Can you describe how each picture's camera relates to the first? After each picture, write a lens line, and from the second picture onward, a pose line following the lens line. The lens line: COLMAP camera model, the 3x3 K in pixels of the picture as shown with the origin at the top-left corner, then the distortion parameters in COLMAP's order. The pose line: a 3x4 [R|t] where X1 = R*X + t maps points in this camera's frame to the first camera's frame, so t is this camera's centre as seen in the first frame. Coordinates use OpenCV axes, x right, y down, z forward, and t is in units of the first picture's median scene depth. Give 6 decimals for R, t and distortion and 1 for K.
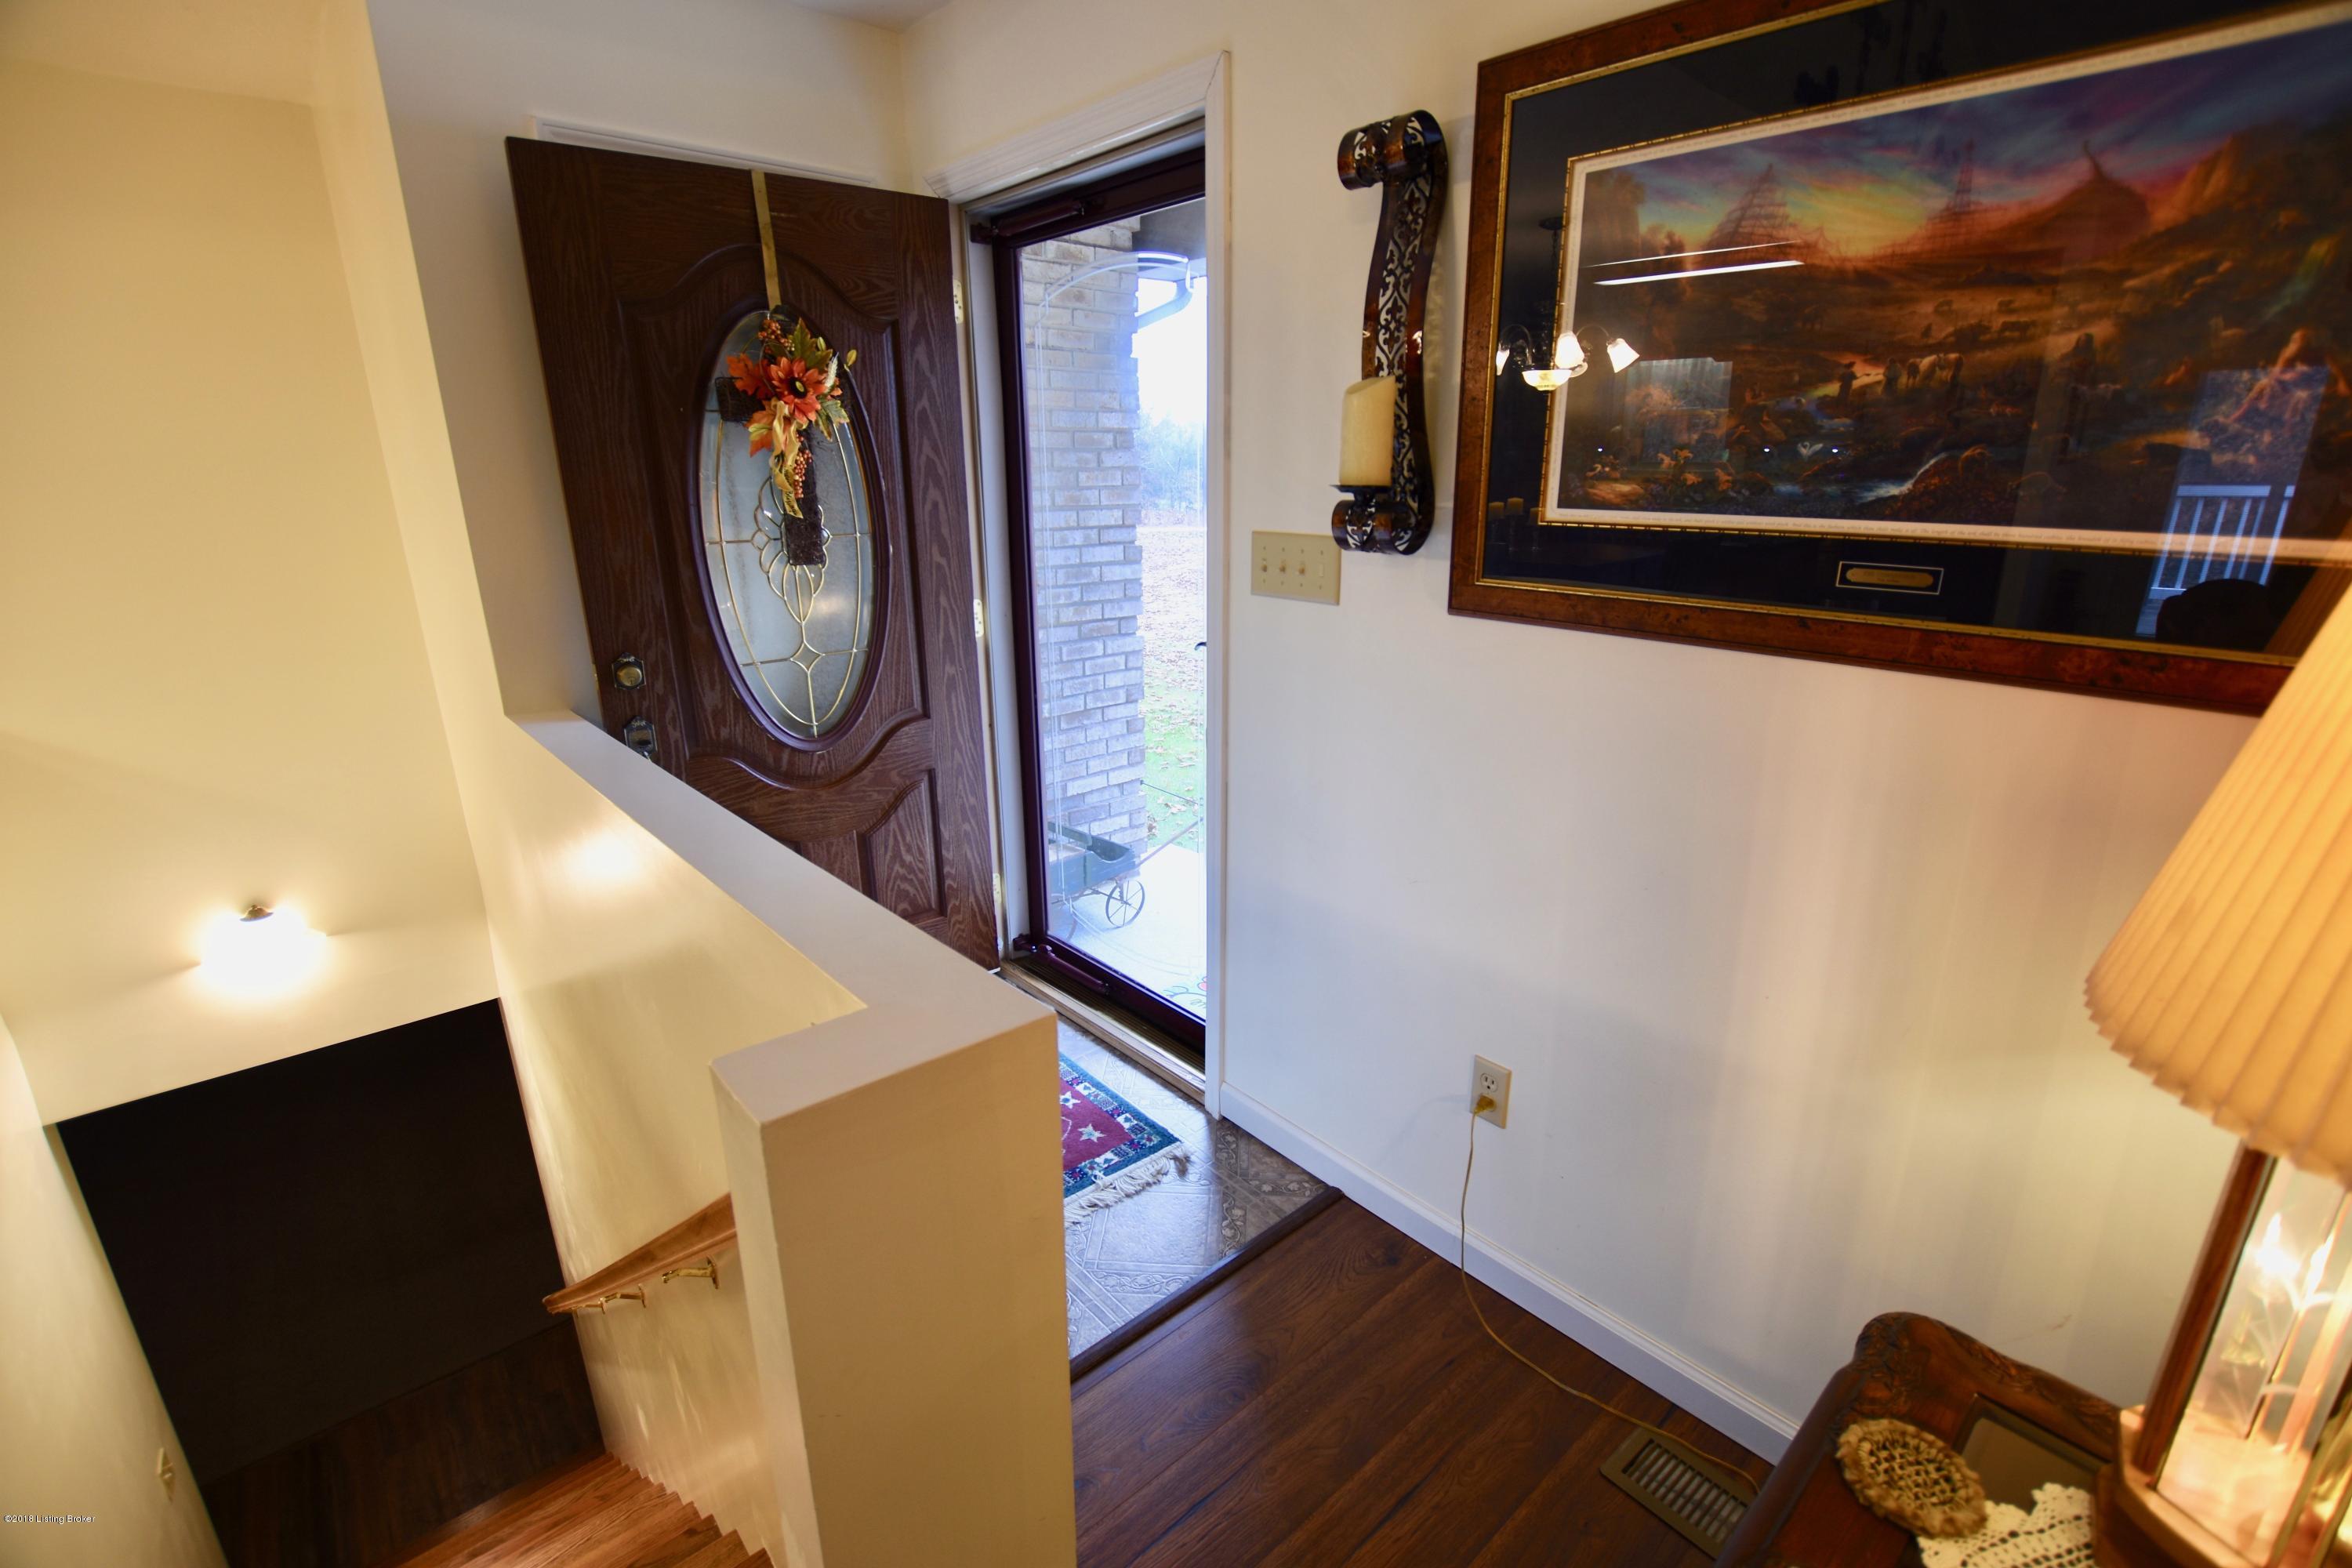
lens RADIAL K [[1045.7, 0, 1180.1], [0, 1045.7, 792.2], [0, 0, 1]] dist [-0.028845, 0.000118]
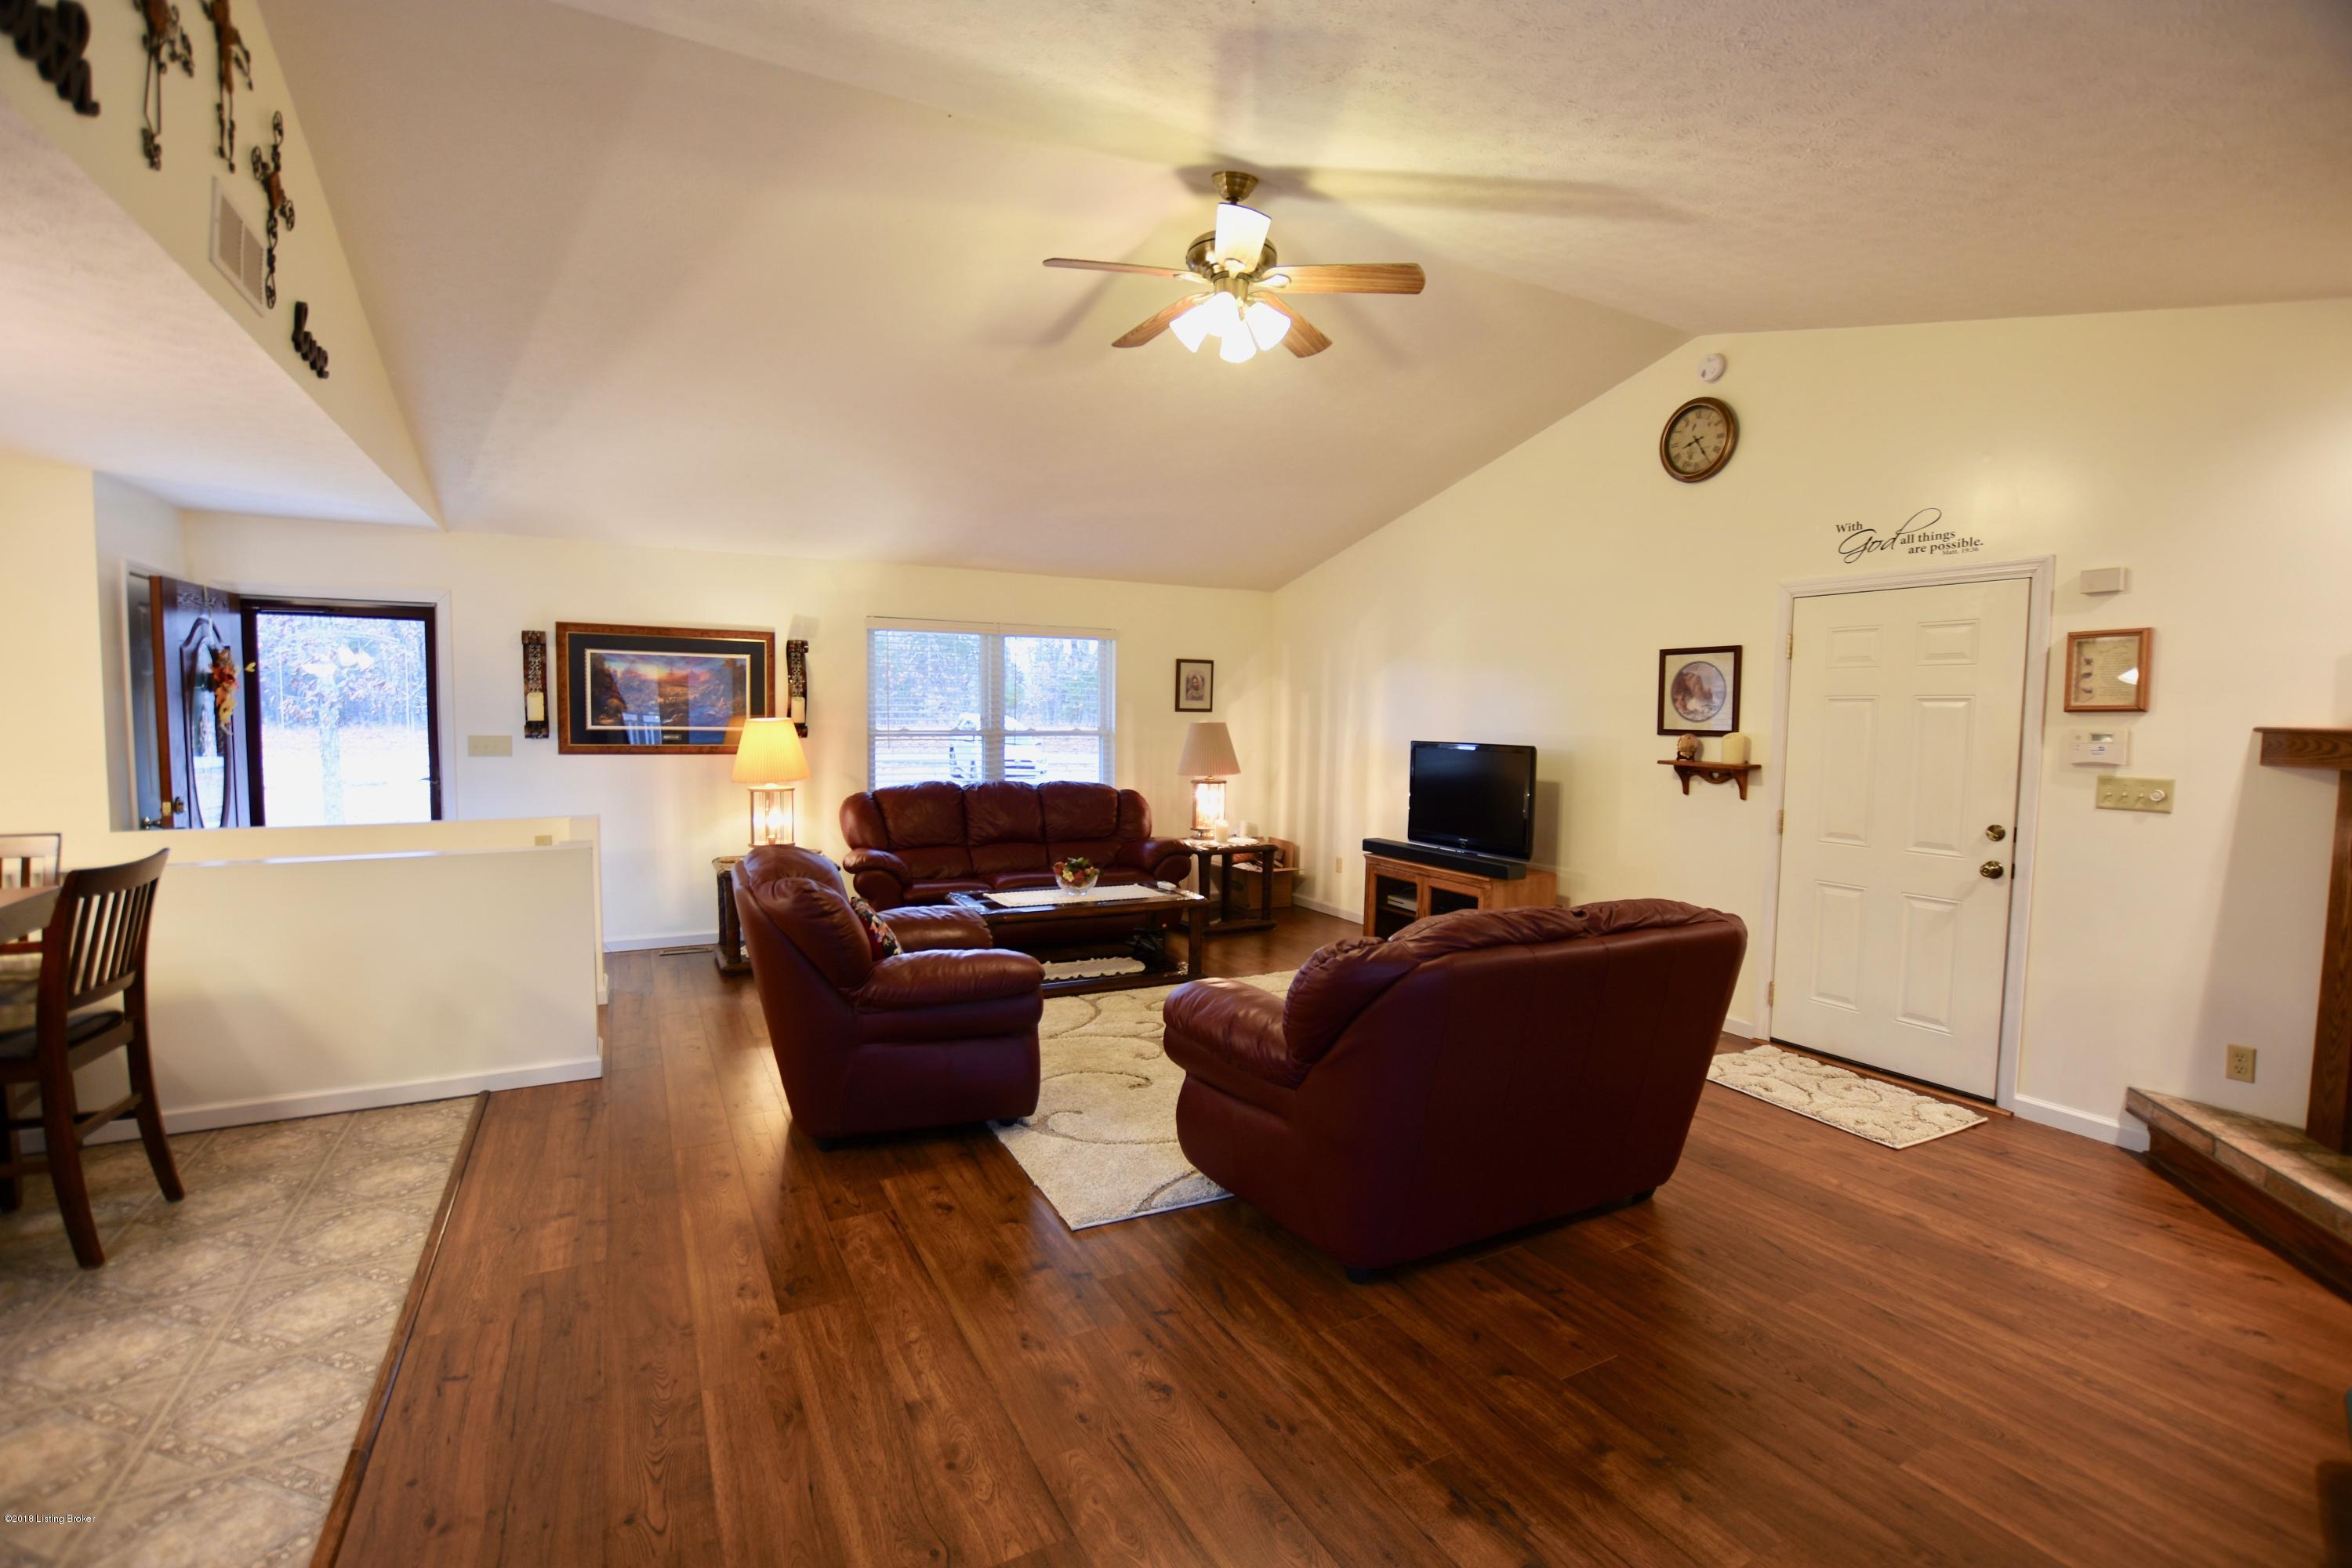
lens RADIAL K [[1045.7, 0, 1180.1], [0, 1045.7, 792.2], [0, 0, 1]] dist [-0.028845, 0.000118]
pose [[0.202693, -0.059477, 0.977434, -2.599399], [0.275117, 0.961410, 0.001450, 0.500463], [-0.939801, 0.268615, 0.211234, -1.616457]]
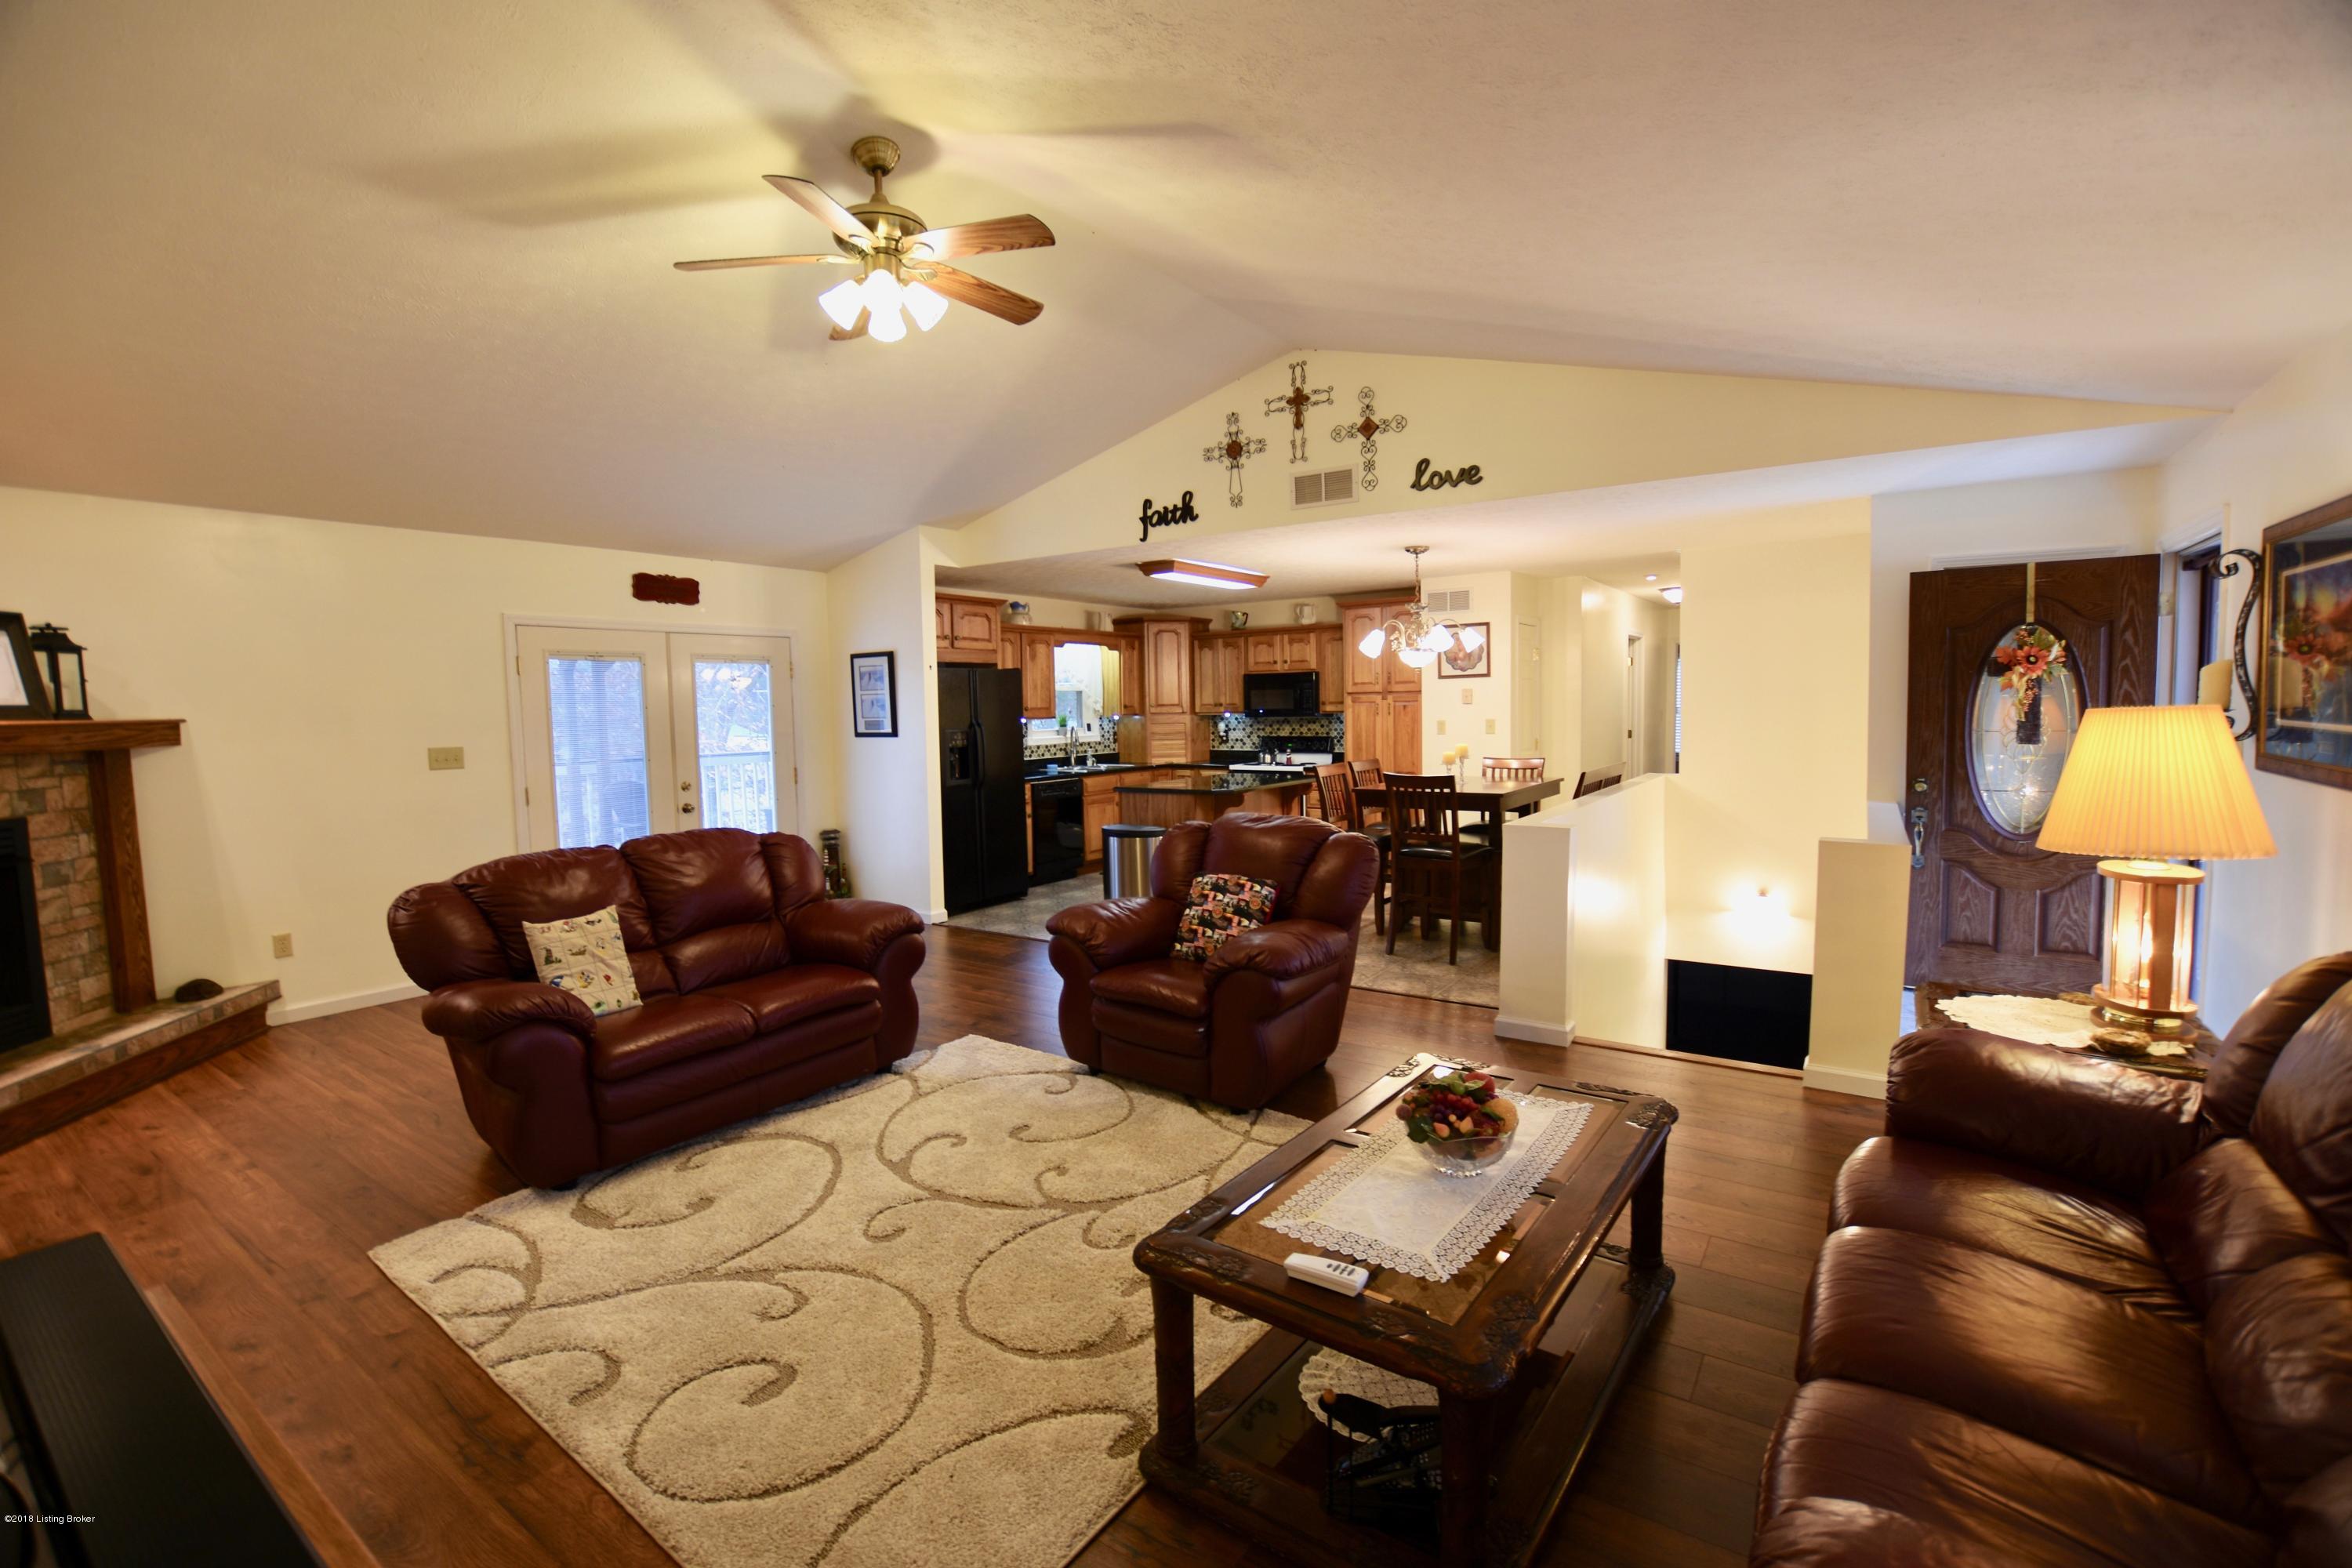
lens RADIAL K [[1045.7, 0, 1180.1], [0, 1045.7, 792.2], [0, 0, 1]] dist [-0.028845, 0.000118]
pose [[0.250361, 0.081588, -0.964709, 1.176249], [-0.266680, 0.963707, 0.012295, 0.287754], [0.930699, 0.254190, 0.263032, -1.033938]]
